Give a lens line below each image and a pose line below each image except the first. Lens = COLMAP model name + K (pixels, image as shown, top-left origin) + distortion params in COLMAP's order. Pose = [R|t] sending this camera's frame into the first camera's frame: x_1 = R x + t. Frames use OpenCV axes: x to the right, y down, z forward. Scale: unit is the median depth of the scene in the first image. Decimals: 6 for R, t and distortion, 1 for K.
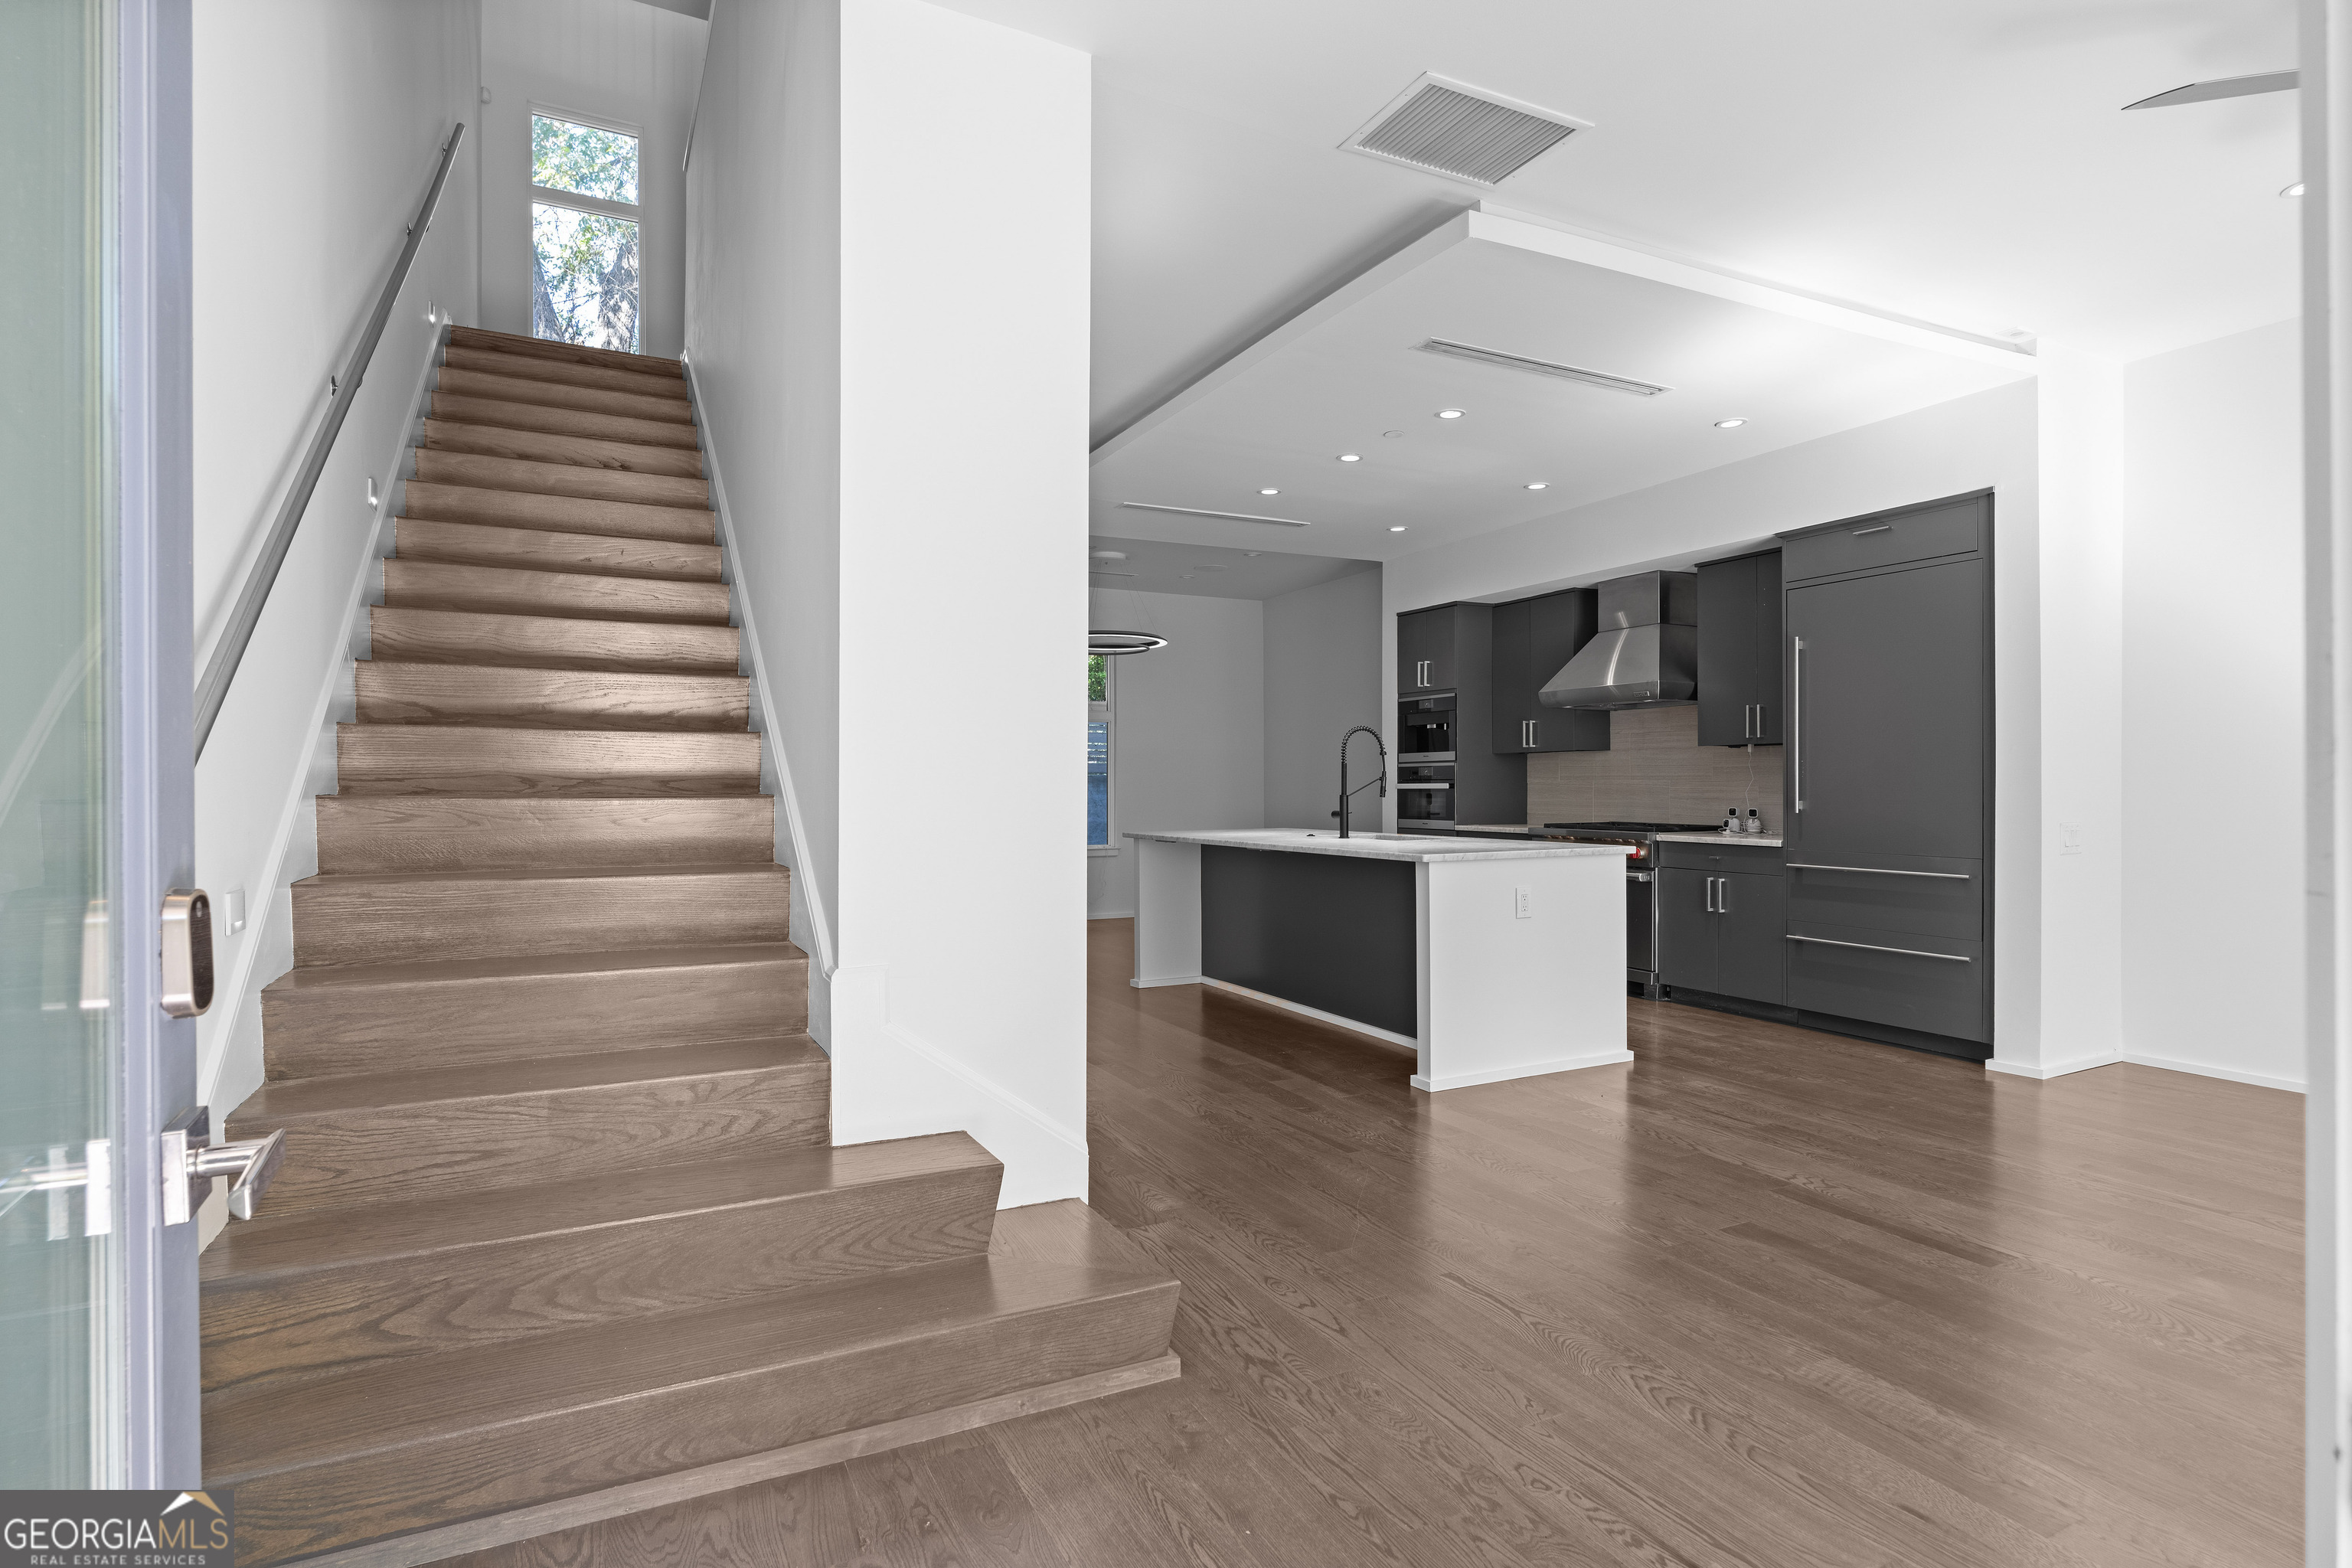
lens RADIAL K [[1181.3, 0, 1177.1], [0, 1181.3, 789.4], [0, 0, 1]] dist [-0.008590, 0.002888]
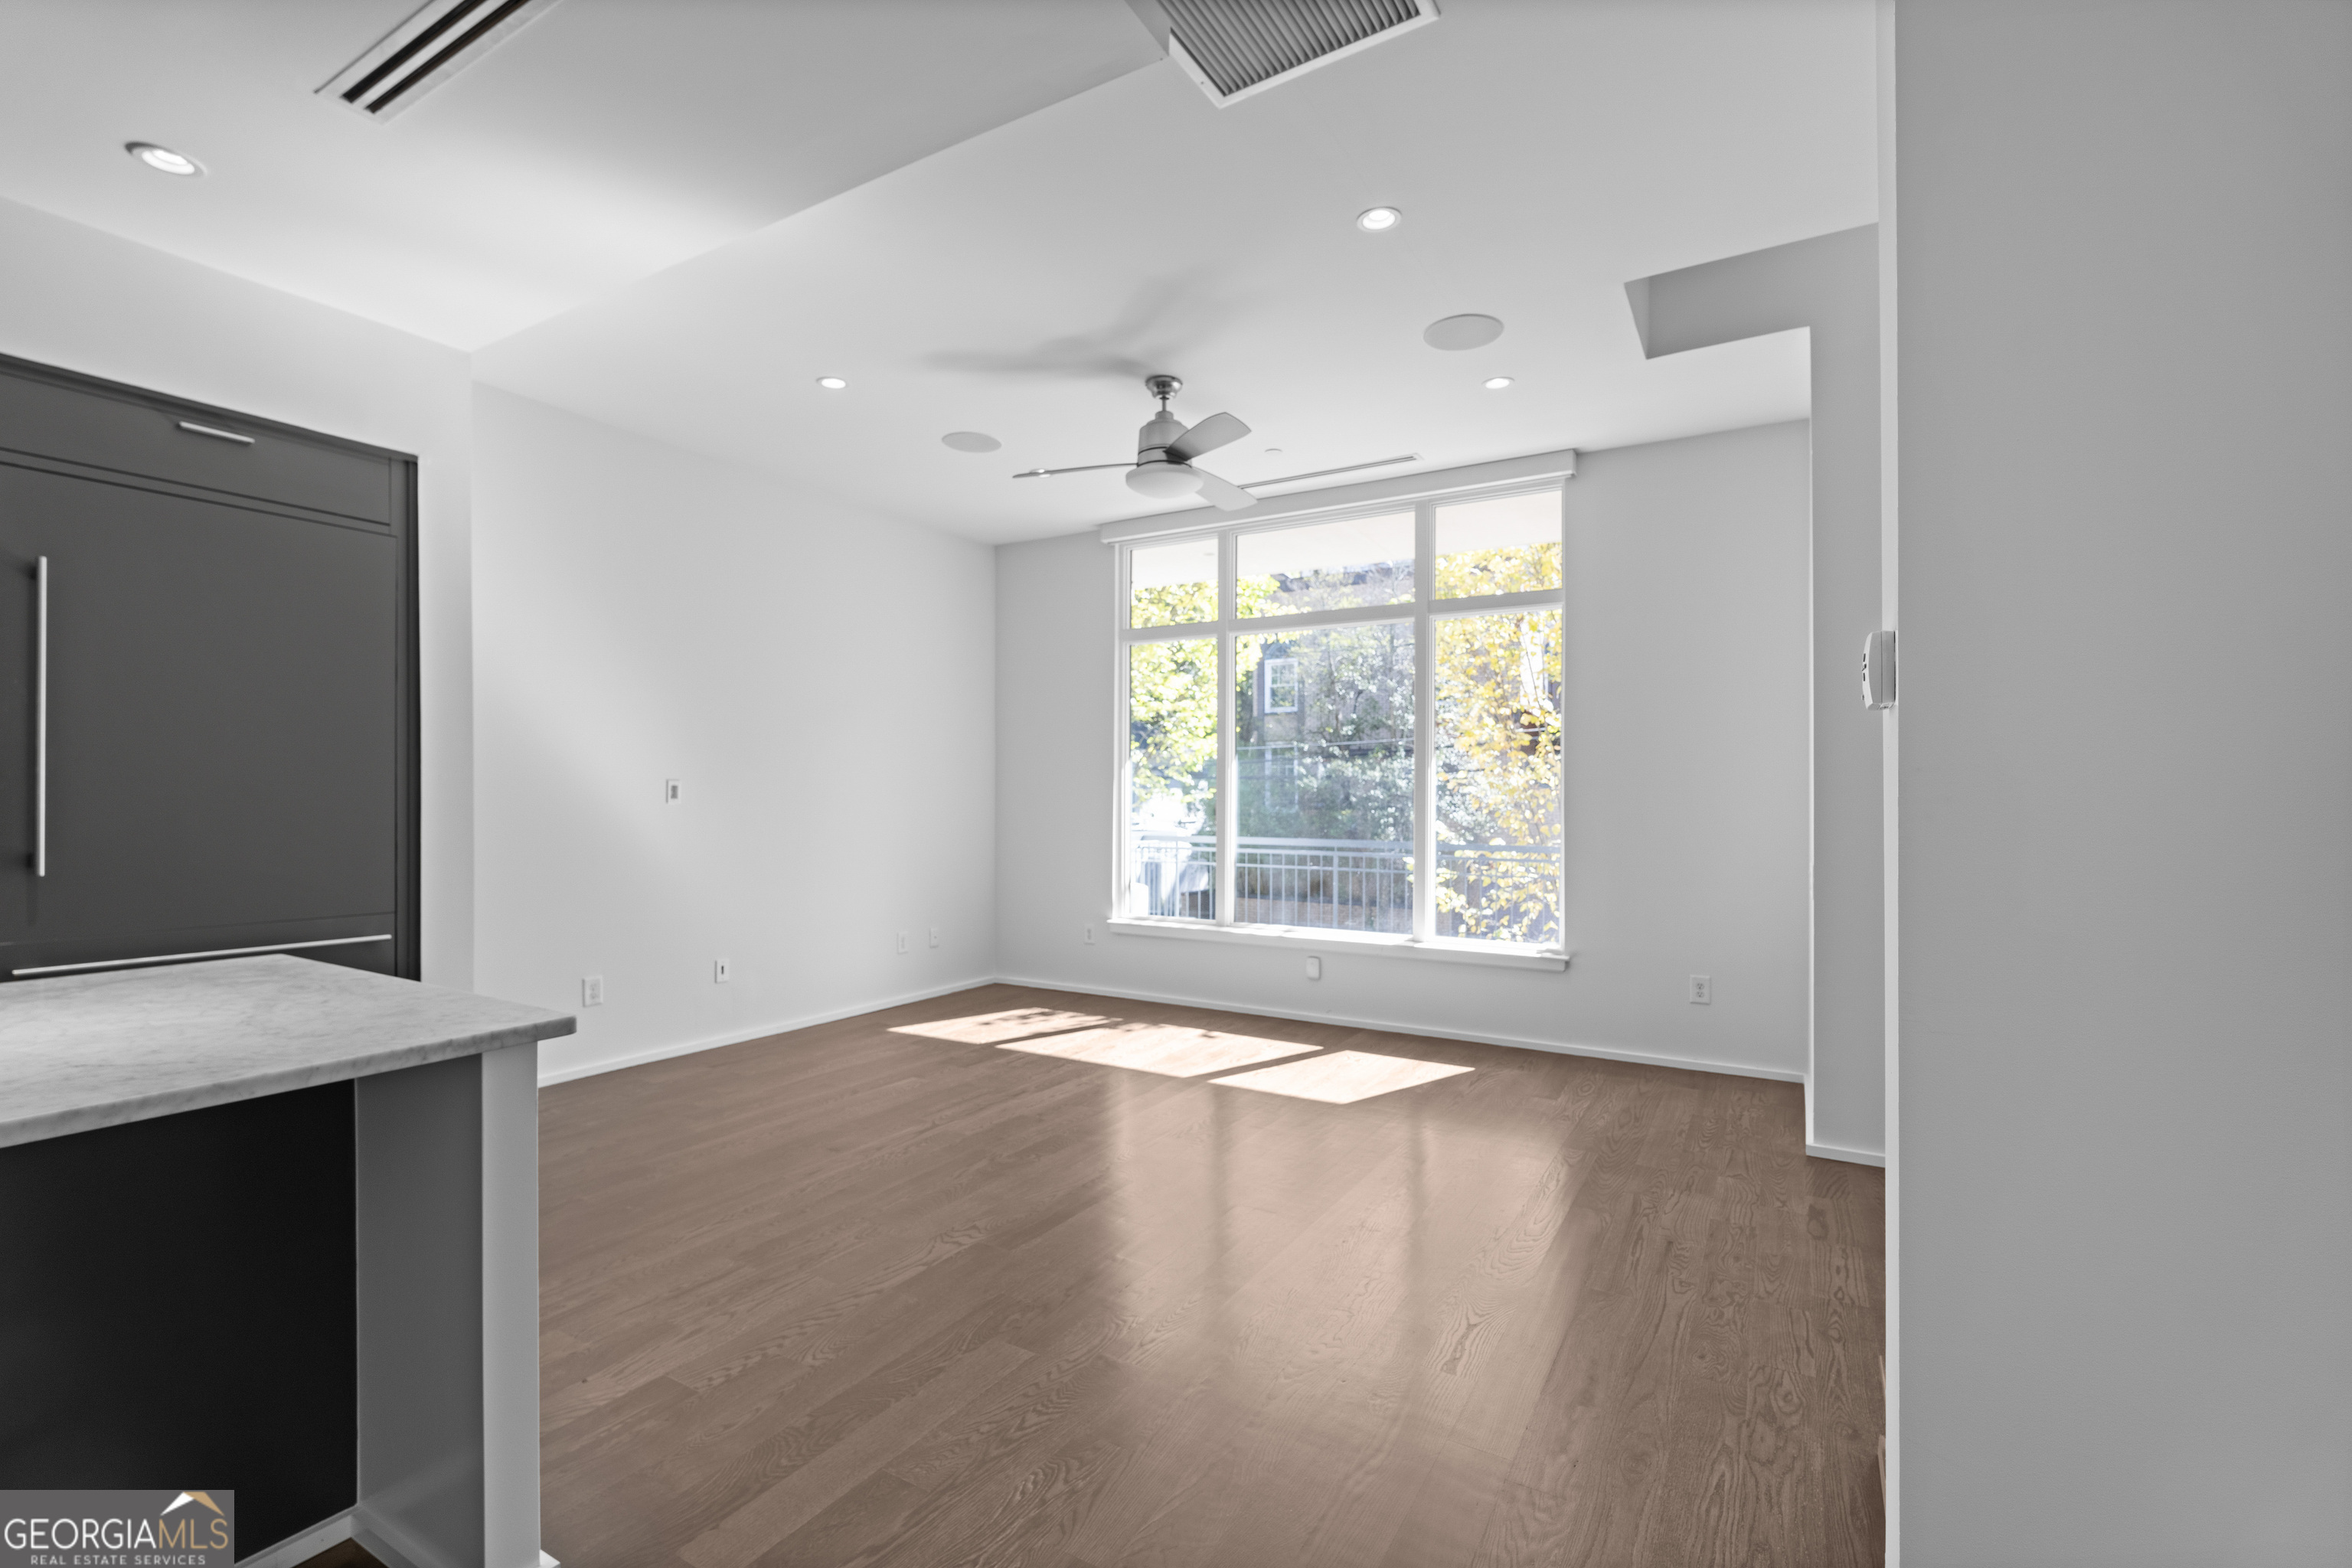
lens RADIAL K [[1026.2, 0, 1174.0], [0, 1026.2, 796.2], [0, 0, 1]] dist [-0.005867, 0.000426]
pose [[-0.538696, 0.001513, 0.842499, -0.210761], [-0.000071, 0.999998, -0.001841, -0.020906], [-0.842500, -0.001051, -0.538695, 1.042153]]
